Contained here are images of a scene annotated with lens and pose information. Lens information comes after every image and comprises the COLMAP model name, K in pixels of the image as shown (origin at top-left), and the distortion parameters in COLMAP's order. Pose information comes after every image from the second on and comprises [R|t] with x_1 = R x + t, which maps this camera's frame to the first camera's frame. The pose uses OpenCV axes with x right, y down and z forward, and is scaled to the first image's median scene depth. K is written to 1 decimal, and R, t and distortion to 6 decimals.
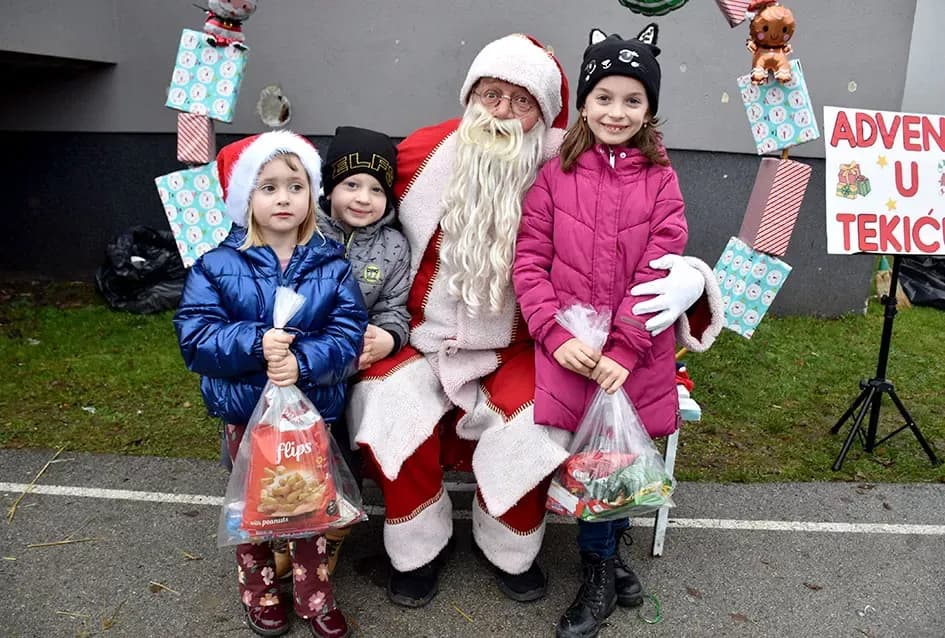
lens RADIAL K [[743.9, 0, 472.1], [0, 743.9, 291.4], [0, 0, 1]] dist [-0.136390, 0.082133]
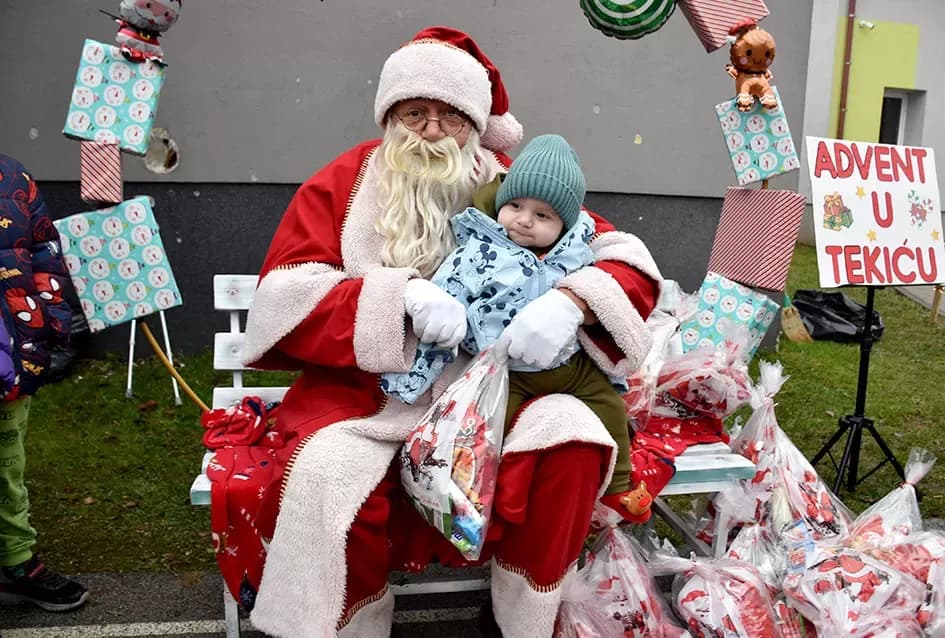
lens RADIAL K [[743.9, 0, 487.8], [0, 743.9, 307.1], [0, 0, 1]] dist [-0.136390, 0.082133]
pose [[0.980458, -0.039268, 0.192770, -0.118689], [0.049443, 0.997610, -0.048260, -0.000256], [-0.190415, 0.056848, 0.980056, 0.138311]]
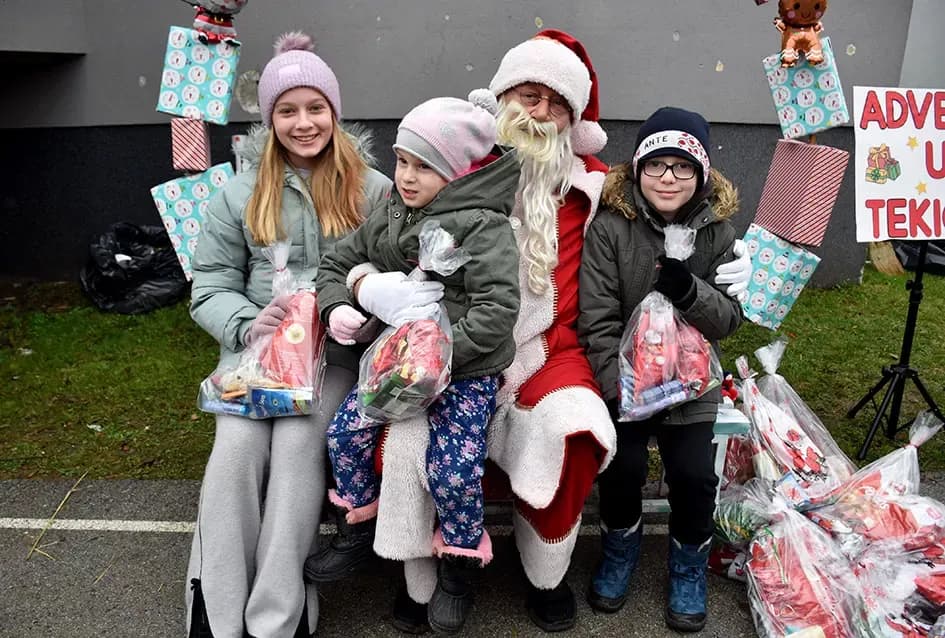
lens RADIAL K [[743.9, 0, 454.7], [0, 743.9, 324.0], [0, 0, 1]] dist [-0.136390, 0.082133]
pose [[0.999190, -0.039706, 0.006563, -0.055248], [0.039008, 0.995632, 0.084824, -0.045264], [-0.009902, -0.084499, 0.996374, 0.041390]]
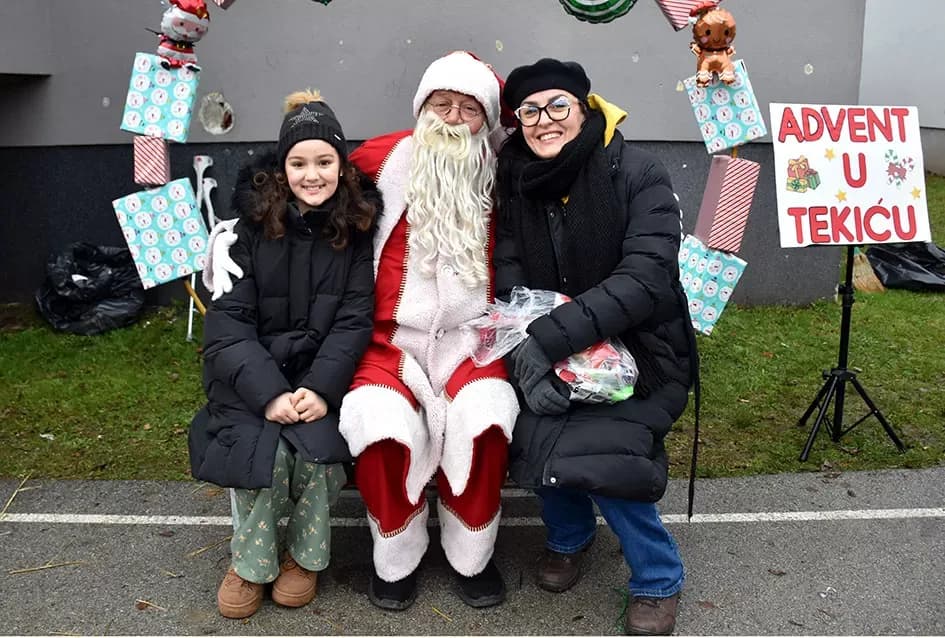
lens RADIAL K [[799.4, 0, 444.6], [0, 799.4, 261.9], [0, 0, 1]] dist [-0.128370, 0.071031]
pose [[0.998756, -0.043144, 0.025013, -0.009416], [0.044064, 0.998325, -0.037478, -0.011641], [-0.023354, 0.038534, 0.998984, -0.087474]]
